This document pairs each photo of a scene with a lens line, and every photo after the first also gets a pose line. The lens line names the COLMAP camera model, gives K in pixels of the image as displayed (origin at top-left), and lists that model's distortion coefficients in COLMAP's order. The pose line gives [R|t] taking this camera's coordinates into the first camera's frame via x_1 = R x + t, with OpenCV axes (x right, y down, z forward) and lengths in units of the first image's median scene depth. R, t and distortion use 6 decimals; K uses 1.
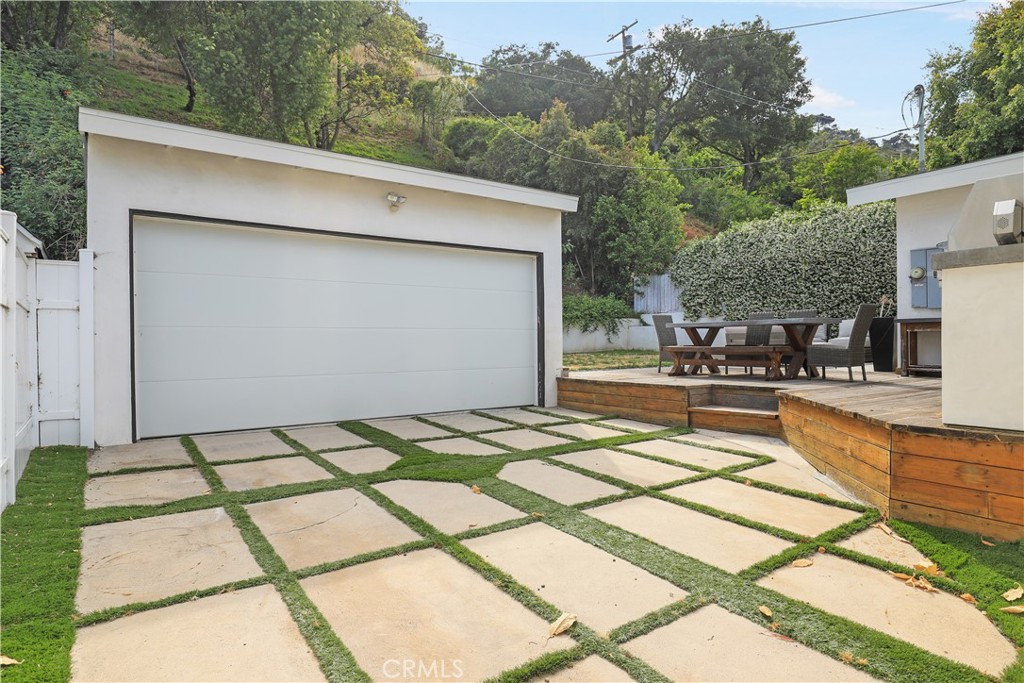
lens RADIAL K [[591.7, 0, 512.0], [0, 591.7, 341.5], [0, 0, 1]] dist [-0.013277, 0.005598]
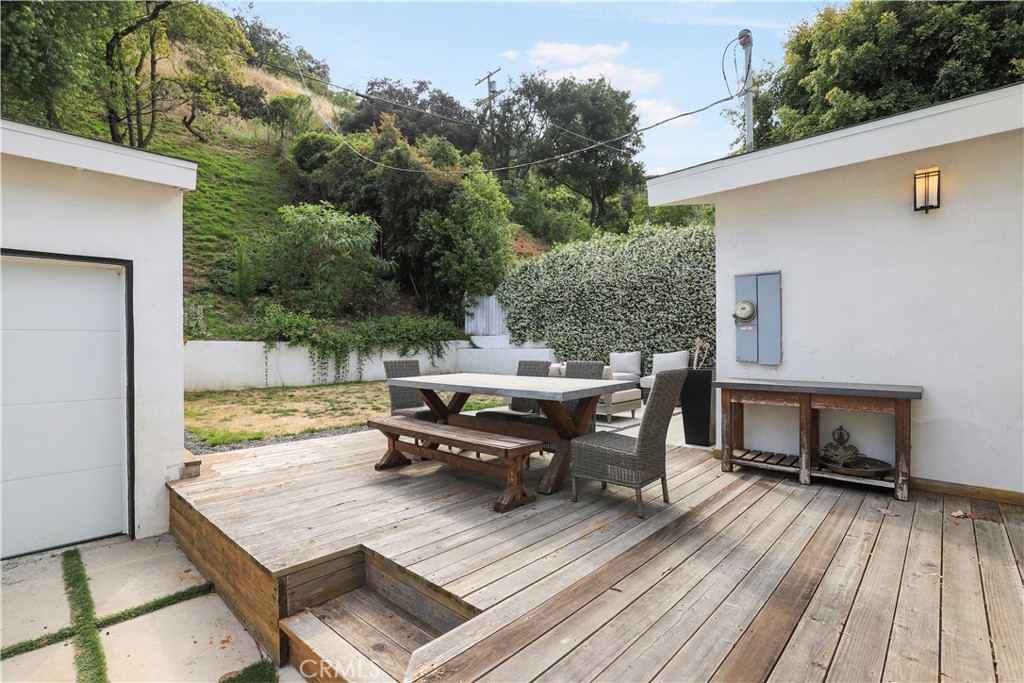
lens RADIAL K [[474.0, 0, 512.0], [0, 474.0, 341.5], [0, 0, 1]] dist [-0.022899, -0.000392]
pose [[0.983001, 0.005764, 0.183511, 0.142807], [-0.004756, 0.999971, -0.005930, -0.032742], [-0.183540, 0.004956, 0.983000, 0.225067]]
